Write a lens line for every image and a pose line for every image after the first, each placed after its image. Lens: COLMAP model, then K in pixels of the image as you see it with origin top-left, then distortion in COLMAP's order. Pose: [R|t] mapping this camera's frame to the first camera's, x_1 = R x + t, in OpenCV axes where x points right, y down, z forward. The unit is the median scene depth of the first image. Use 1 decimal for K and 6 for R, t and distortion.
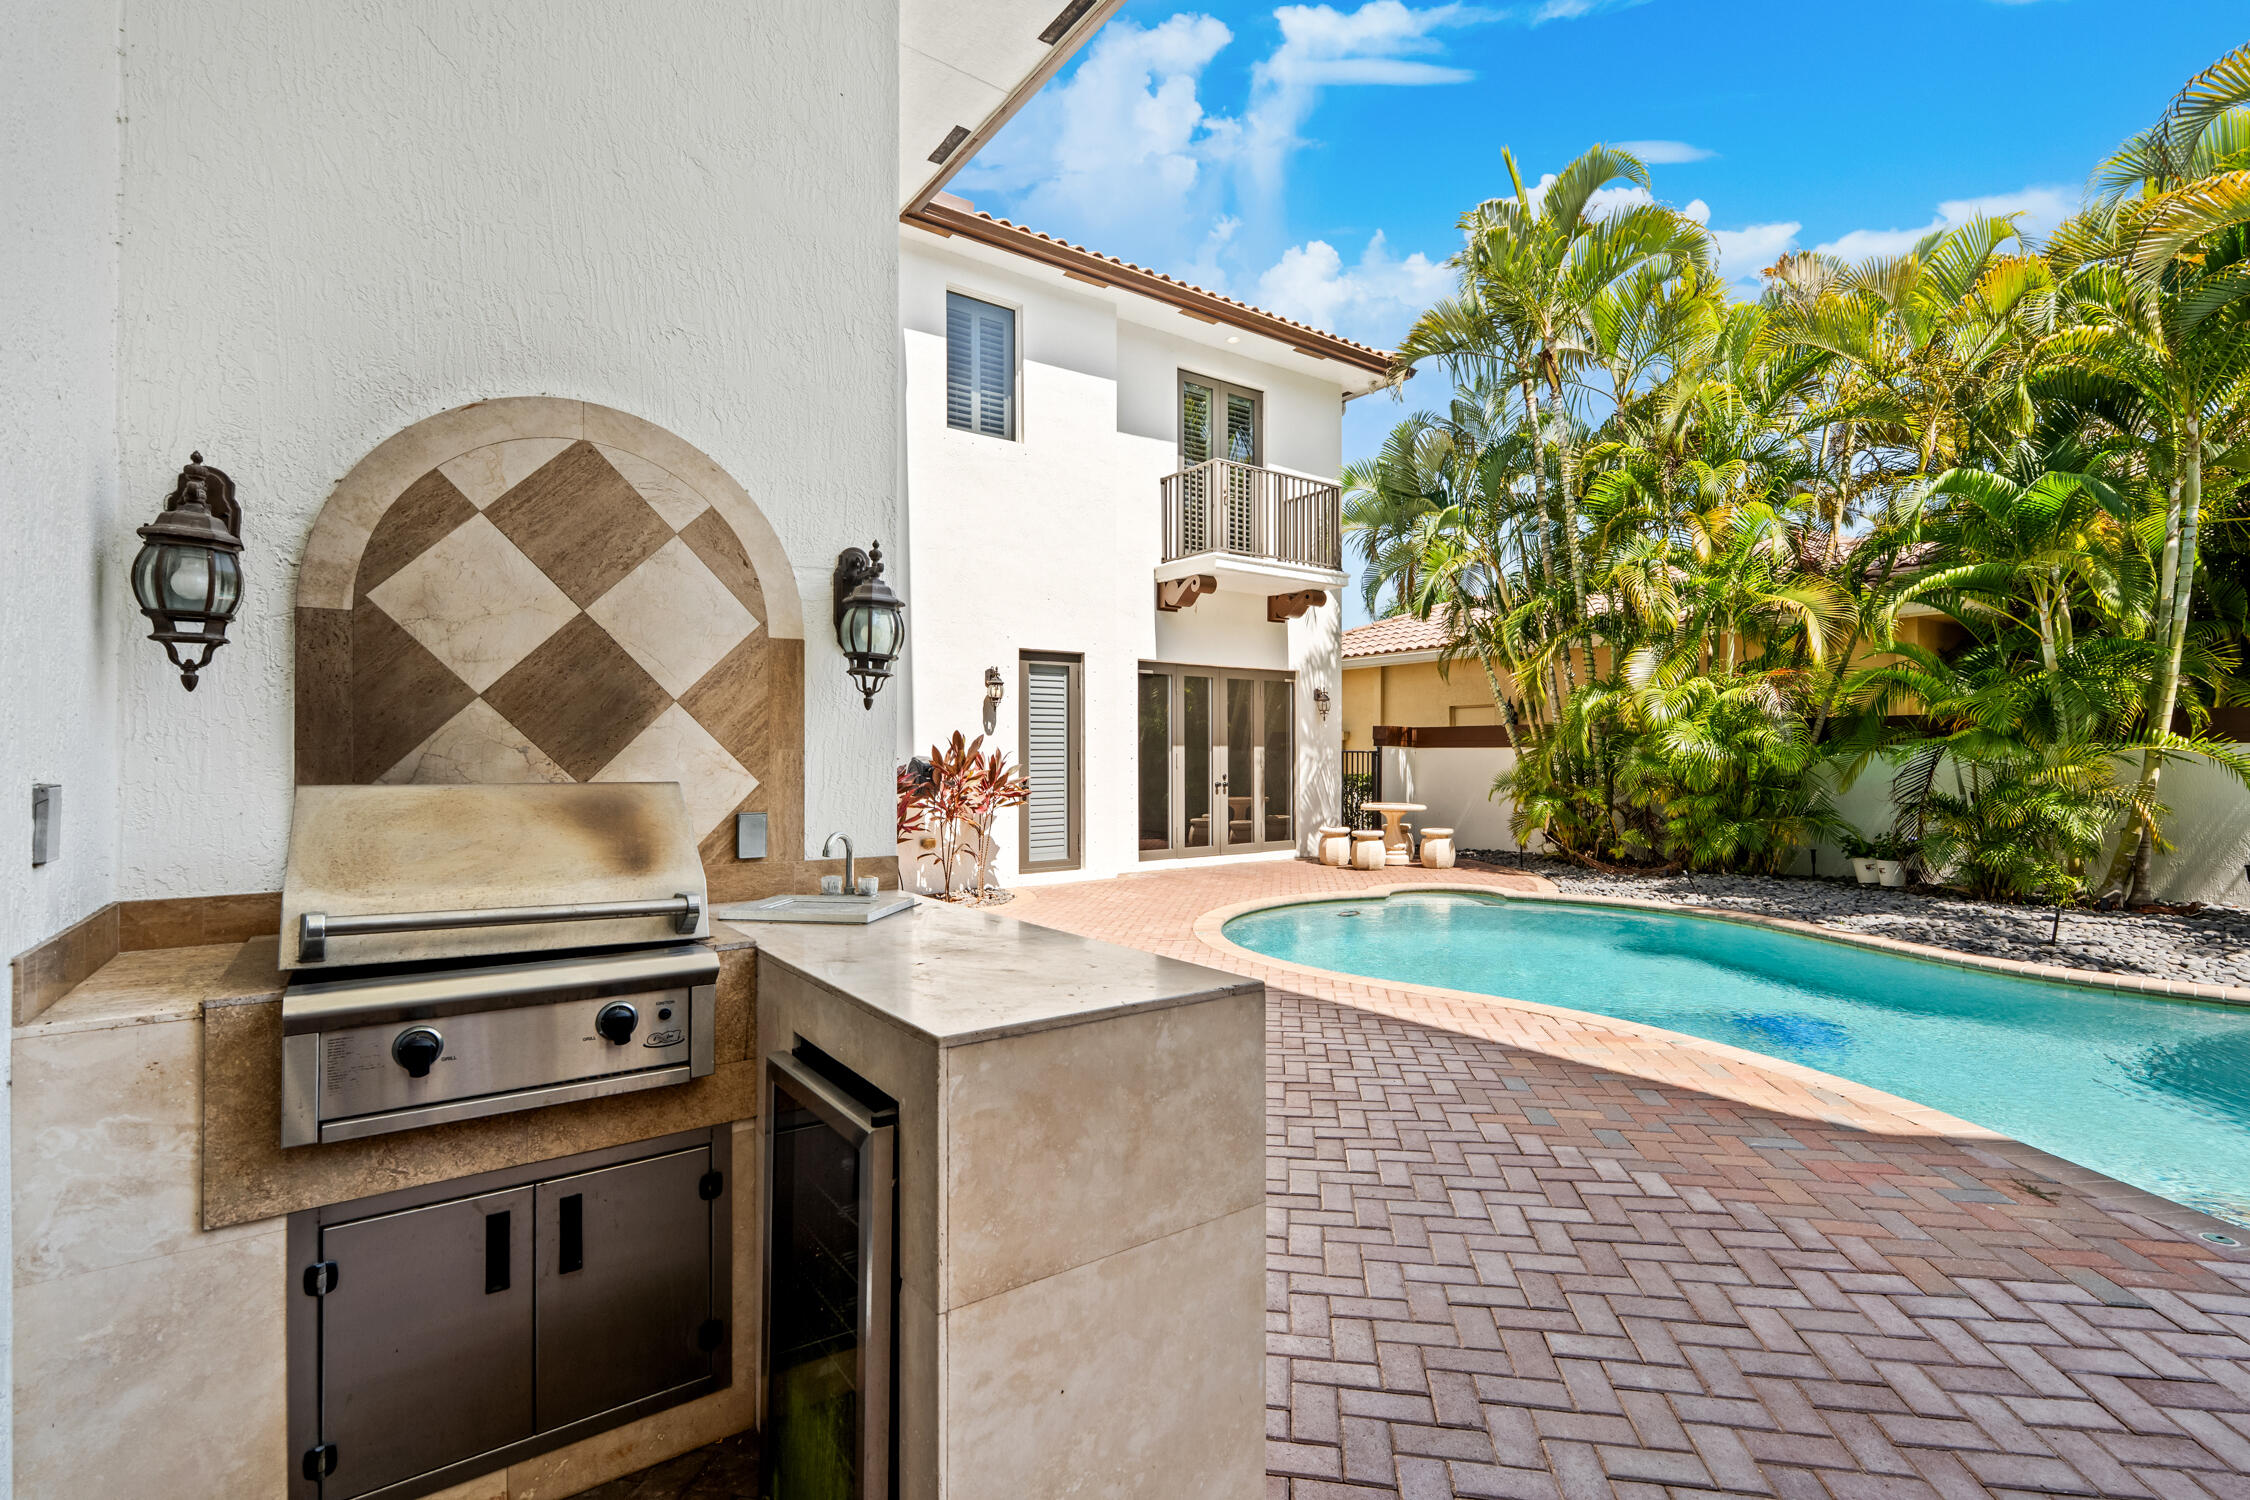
lens RADIAL K [[996.6, 0, 1137.8], [0, 996.6, 749.5], [0, 0, 1]] dist [-0.011240, 0.002281]
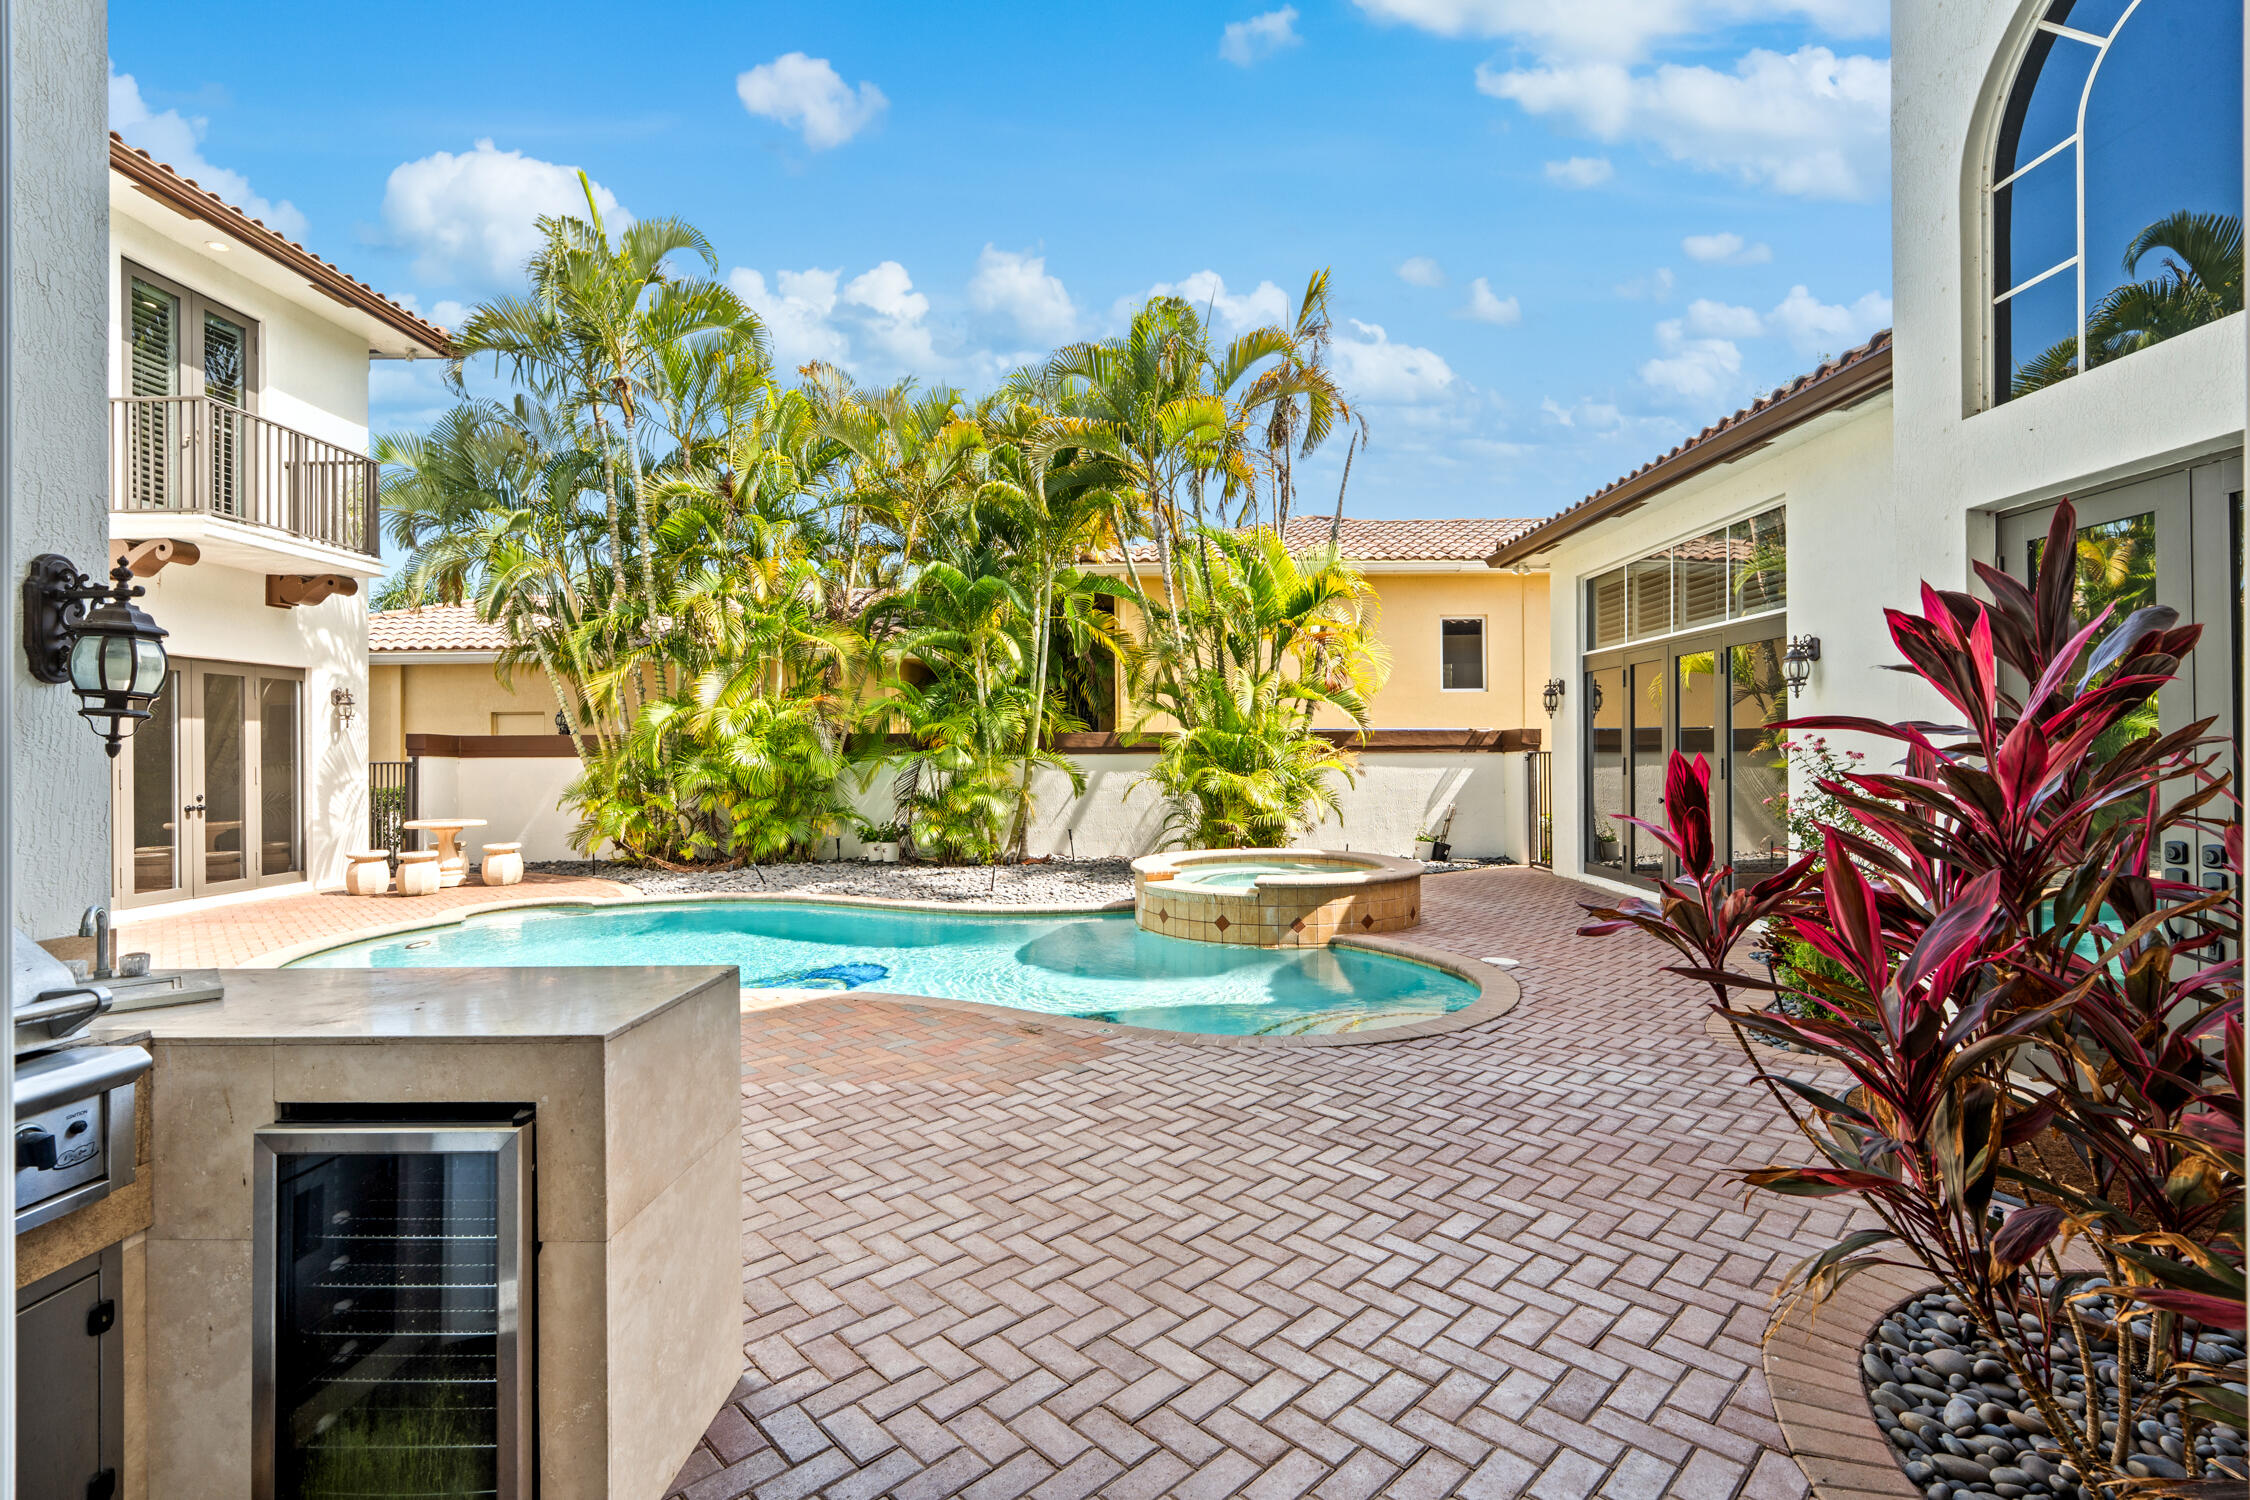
lens RADIAL K [[996.6, 0, 1105.4], [0, 996.6, 754.4], [0, 0, 1]] dist [-0.011240, 0.002281]
pose [[0.611862, -0.005571, 0.790945, -0.102005], [0.002018, 0.999983, 0.005483, -0.011018], [-0.790962, -0.001759, 0.611863, -0.041673]]
